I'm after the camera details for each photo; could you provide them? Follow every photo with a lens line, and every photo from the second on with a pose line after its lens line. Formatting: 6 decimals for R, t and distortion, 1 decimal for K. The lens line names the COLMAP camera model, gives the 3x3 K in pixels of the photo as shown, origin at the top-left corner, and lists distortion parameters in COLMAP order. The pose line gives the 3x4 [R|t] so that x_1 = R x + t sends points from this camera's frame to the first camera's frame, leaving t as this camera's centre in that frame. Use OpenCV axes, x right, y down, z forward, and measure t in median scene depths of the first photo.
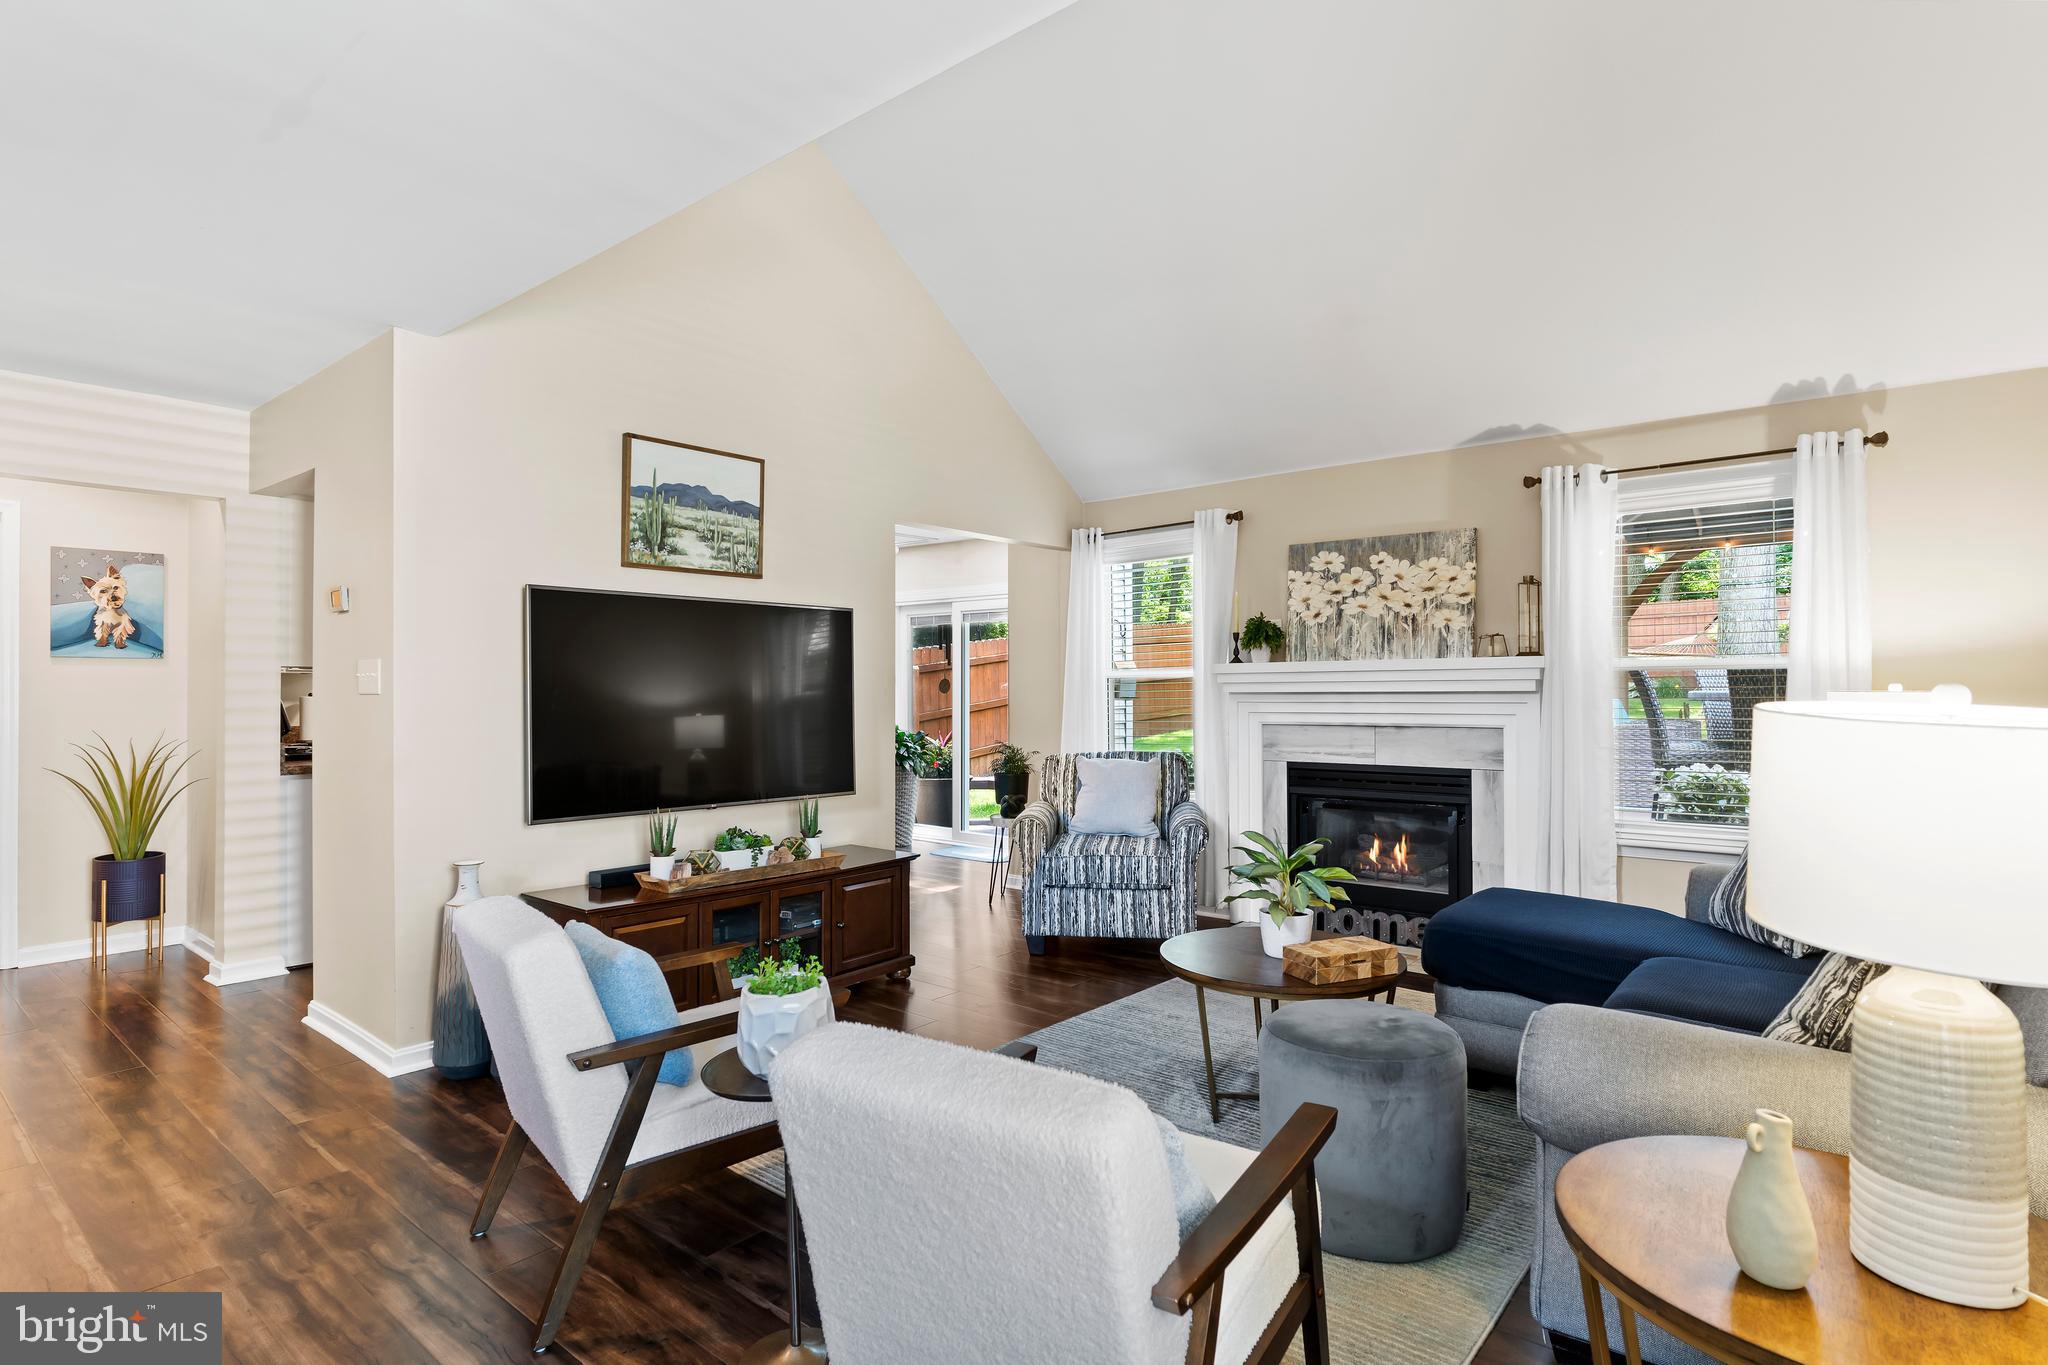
lens RADIAL K [[1052.8, 0, 1028.6], [0, 1052.8, 681.0], [0, 0, 1]] dist [-0.013203, 0.004871]
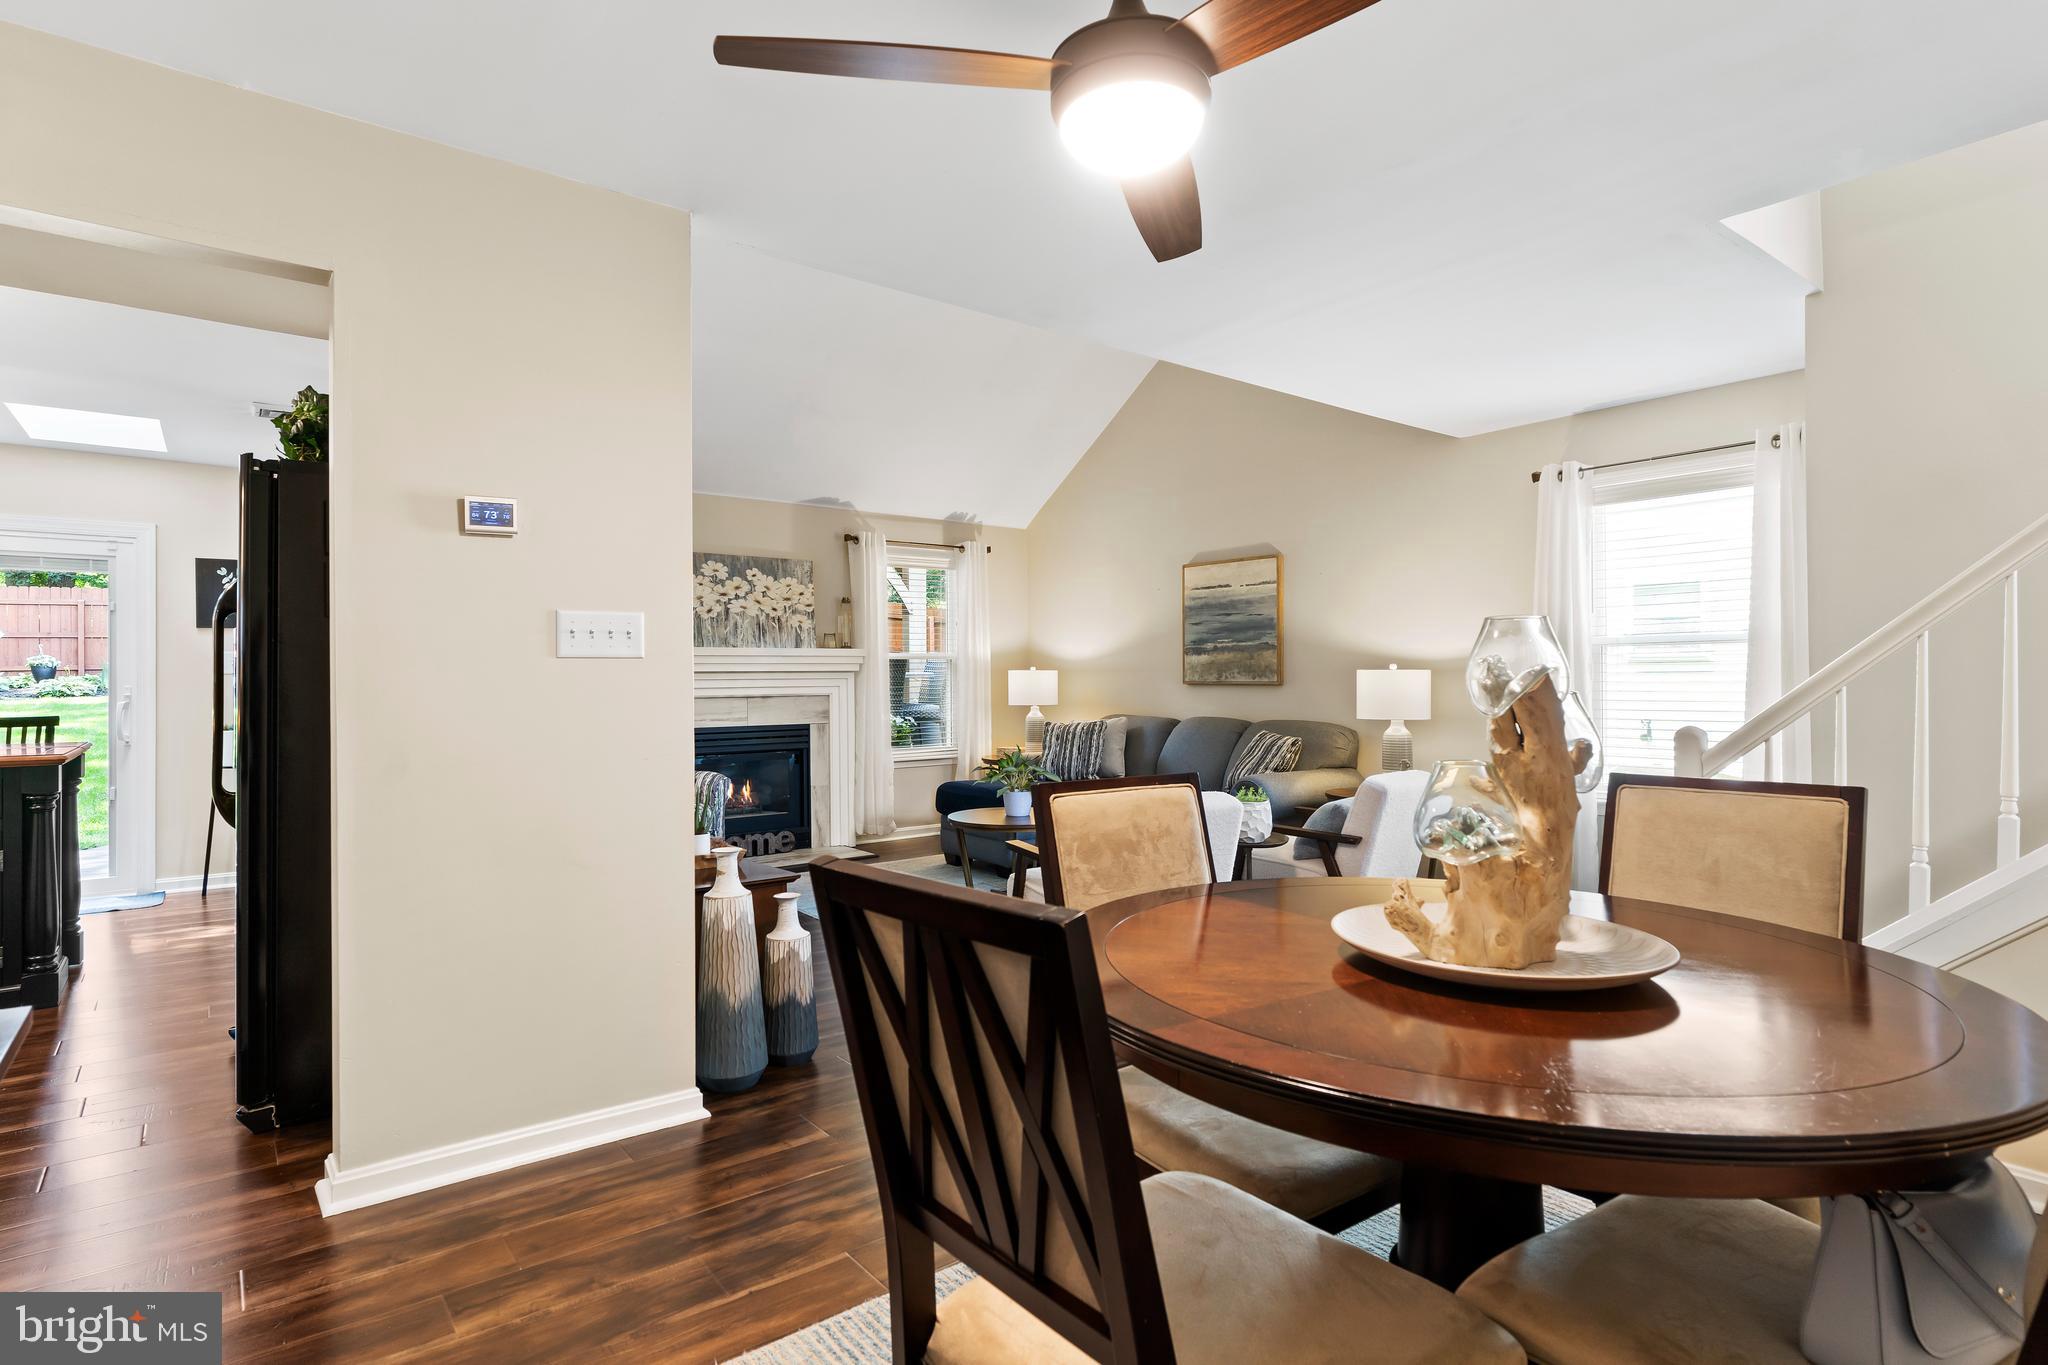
lens RADIAL K [[1052.8, 0, 997.8], [0, 1052.8, 657.4], [0, 0, 1]] dist [-0.013203, 0.004871]
pose [[0.226175, 0.019852, 0.973884, -0.963871], [-0.002563, 0.999801, -0.019785, 0.019281], [-0.974083, 0.001979, 0.226181, 0.408021]]
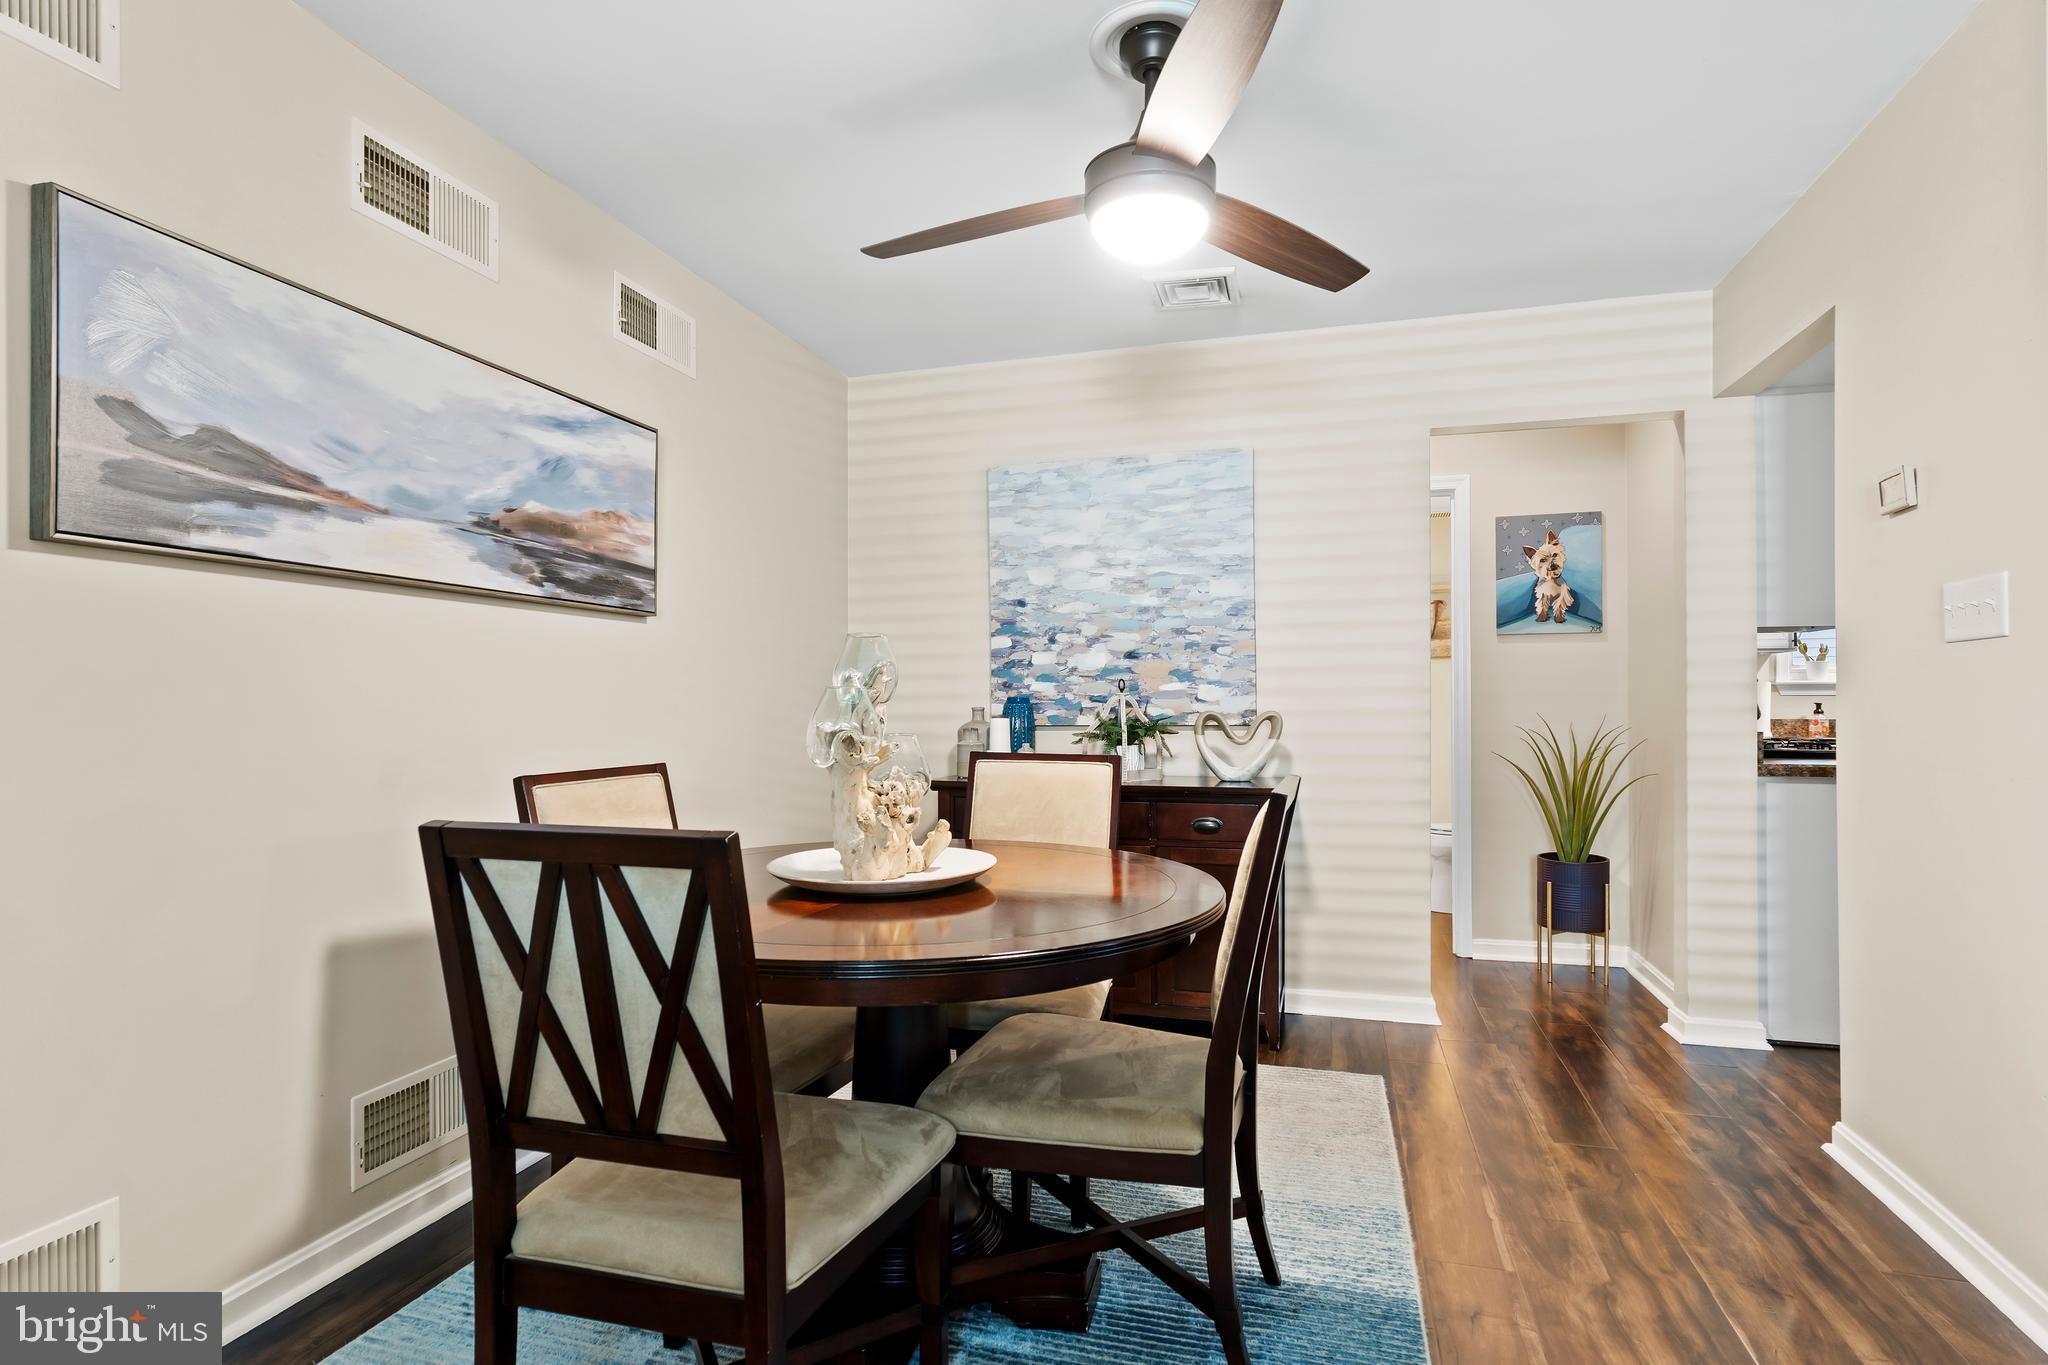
lens RADIAL K [[1052.8, 0, 1010.2], [0, 1052.8, 708.9], [0, 0, 1]] dist [-0.013203, 0.004871]
pose [[0.390865, 0.003049, -0.920443, -0.233727], [0.012540, 0.999884, 0.008637, 0.029275], [0.920362, -0.014918, 0.390782, 0.222883]]
